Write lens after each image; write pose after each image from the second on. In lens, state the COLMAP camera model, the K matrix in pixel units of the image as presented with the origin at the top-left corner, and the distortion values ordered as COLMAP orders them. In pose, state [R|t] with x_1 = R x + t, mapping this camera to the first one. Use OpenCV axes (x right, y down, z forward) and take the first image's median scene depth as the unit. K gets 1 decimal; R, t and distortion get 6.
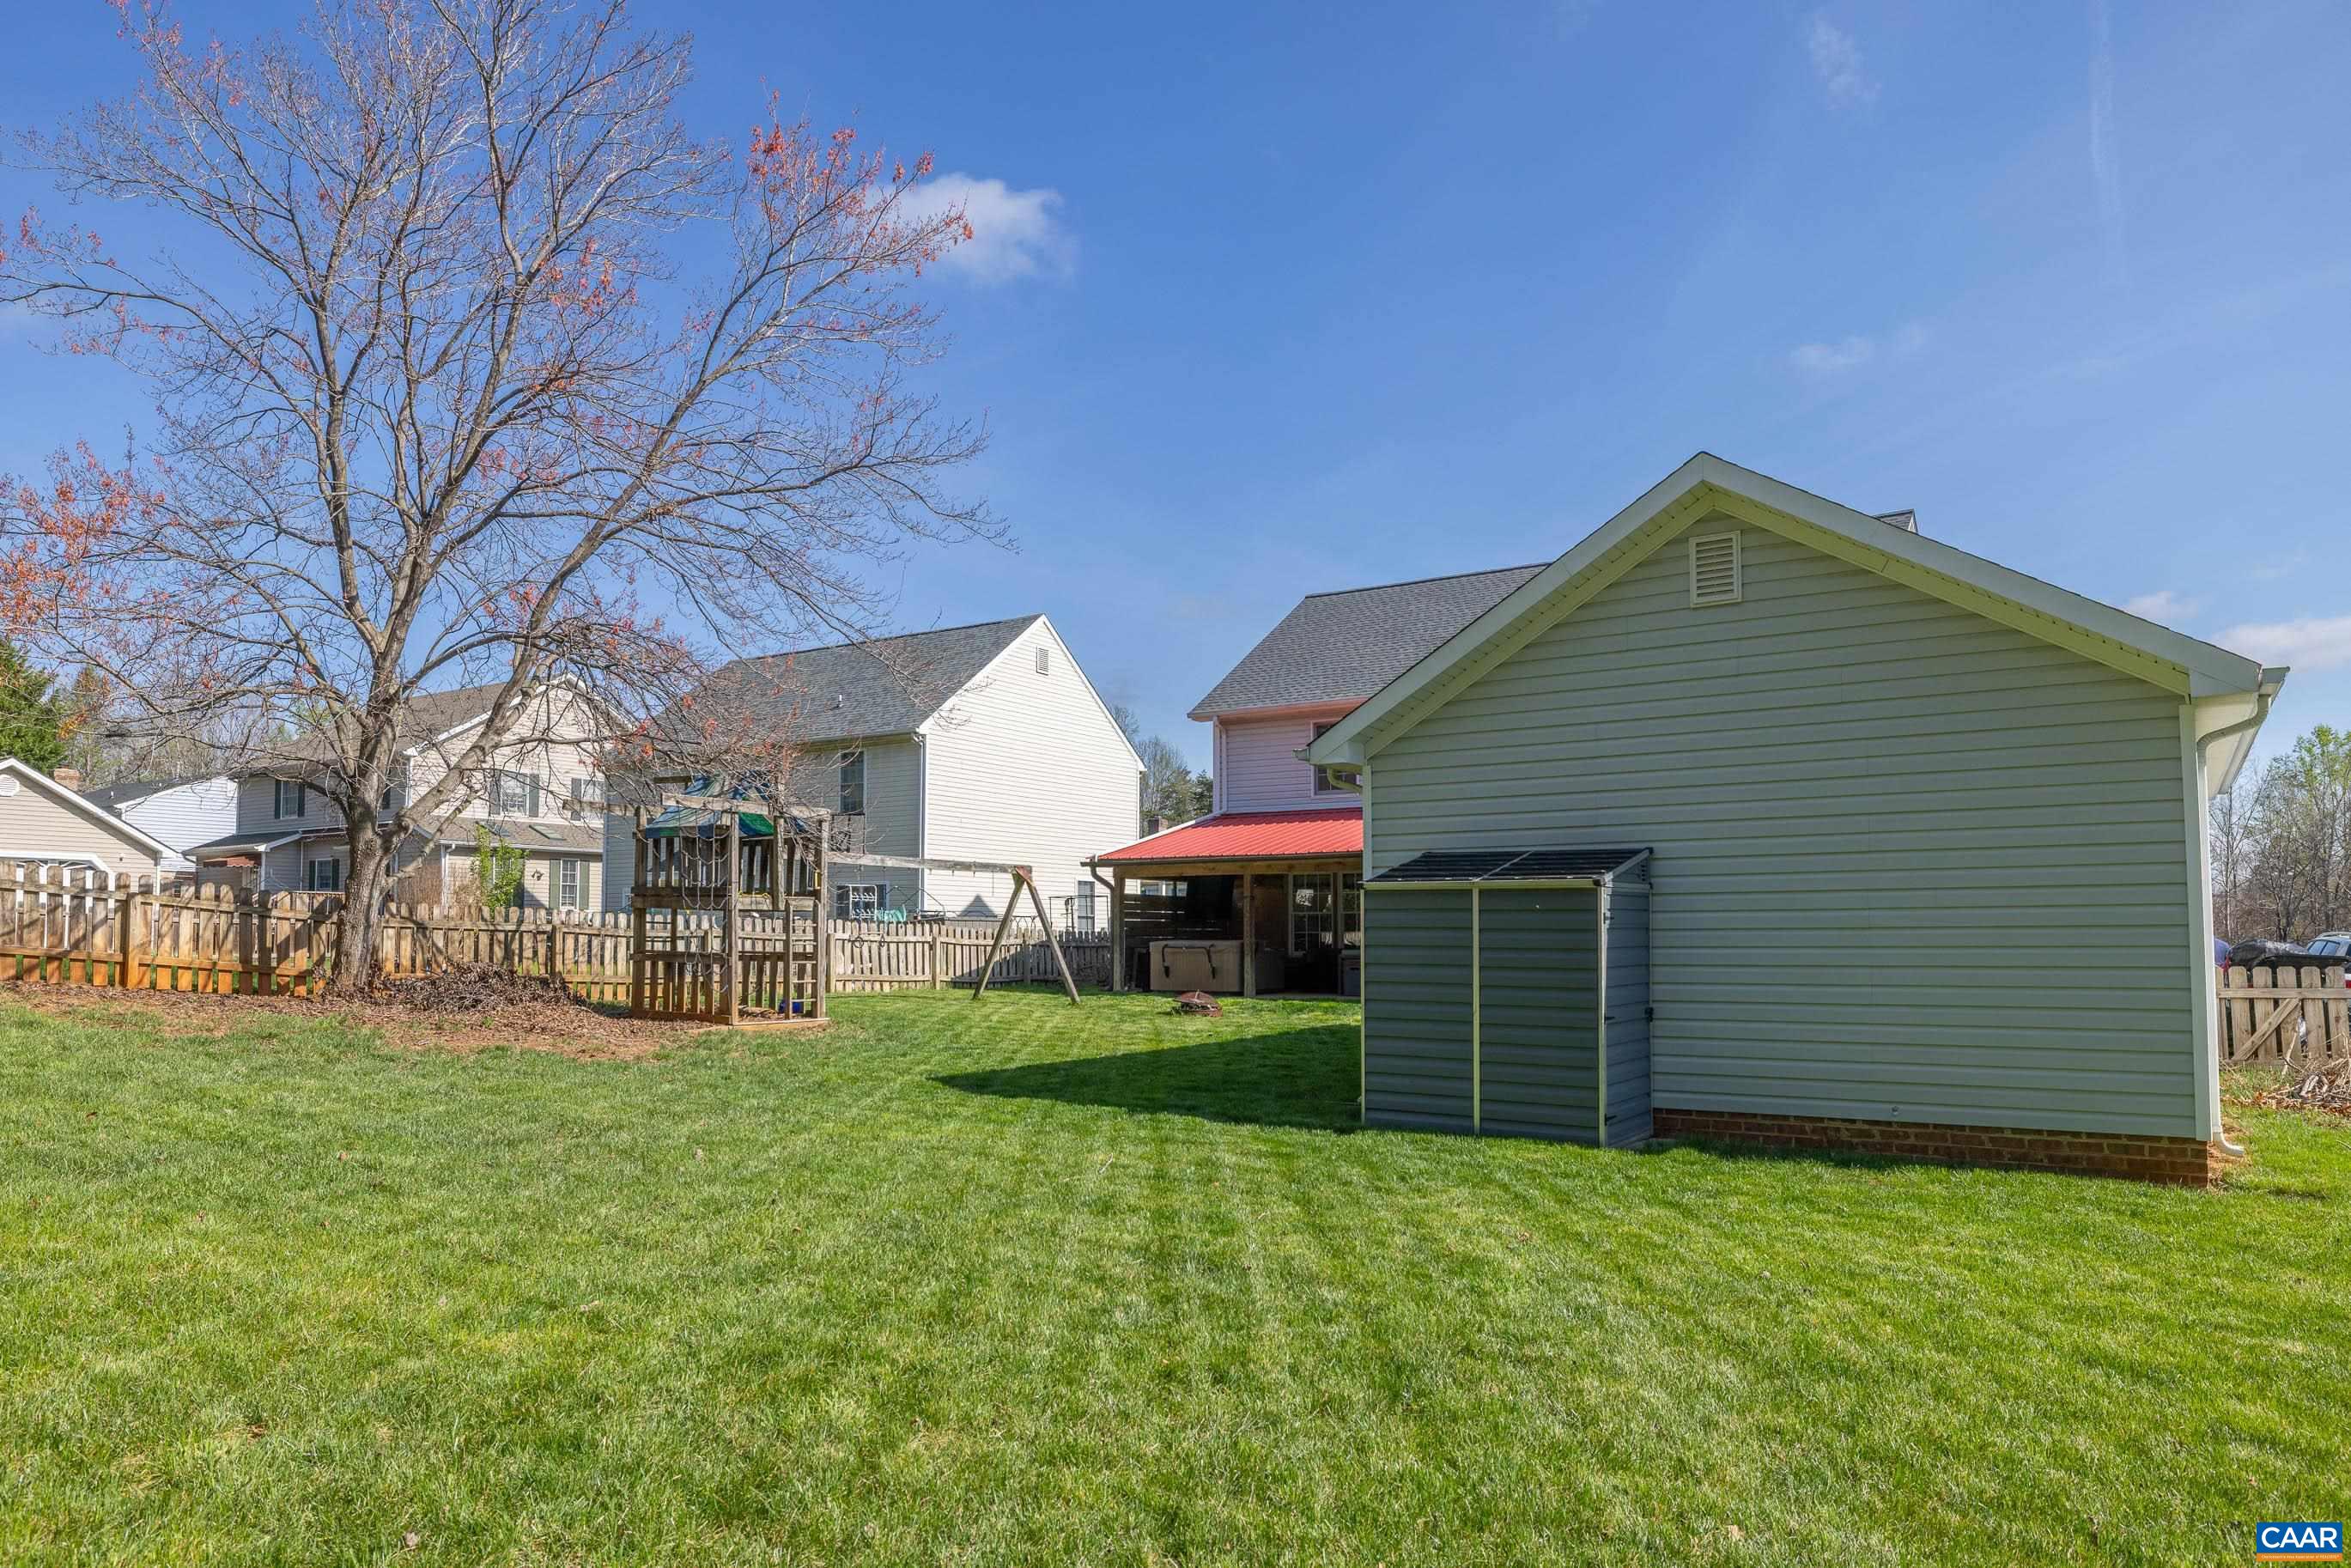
lens RADIAL K [[1499.9, 0, 1173.0], [0, 1499.9, 866.7], [0, 0, 1]] dist [0.021675, 0.000163]
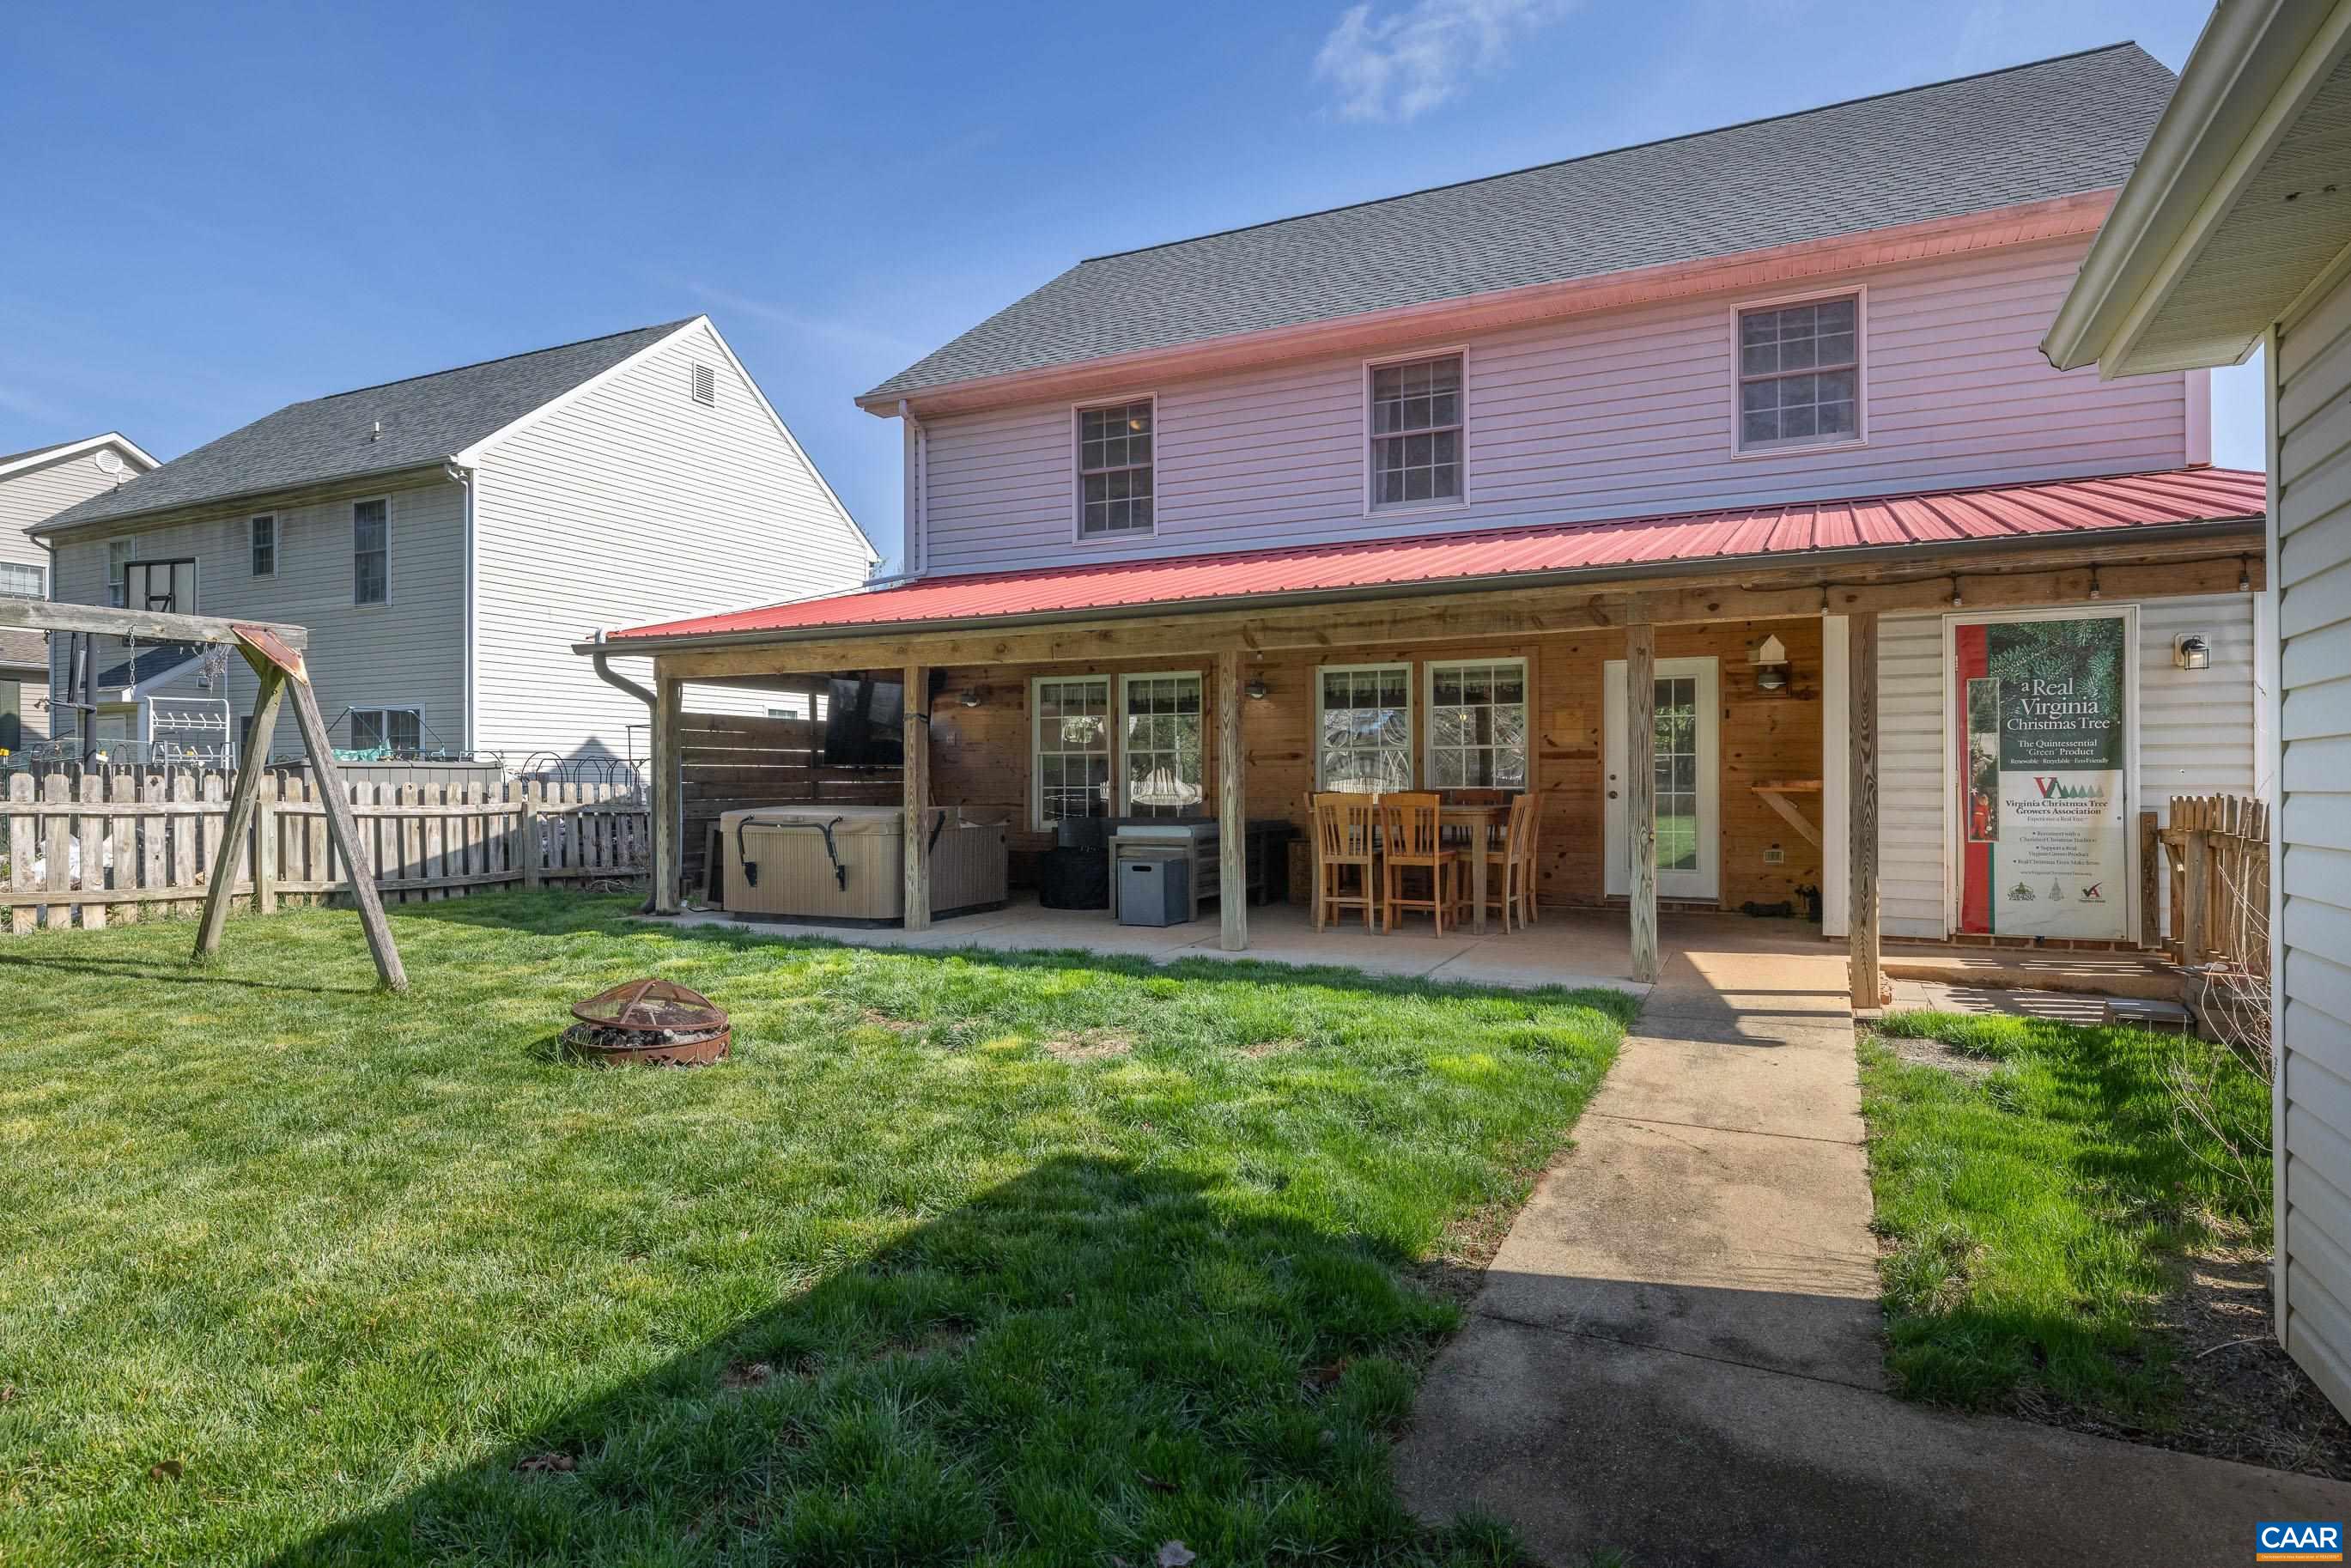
lens RADIAL K [[1314.4, 0, 1175.5], [0, 1314.4, 784.0], [0, 0, 1]] dist [0.000280, 0.000068]
pose [[0.992915, -0.001454, 0.118821, 0.099872], [-0.004274, 0.998841, 0.047942, 0.025686], [-0.118753, -0.048110, 0.991758, 0.704236]]
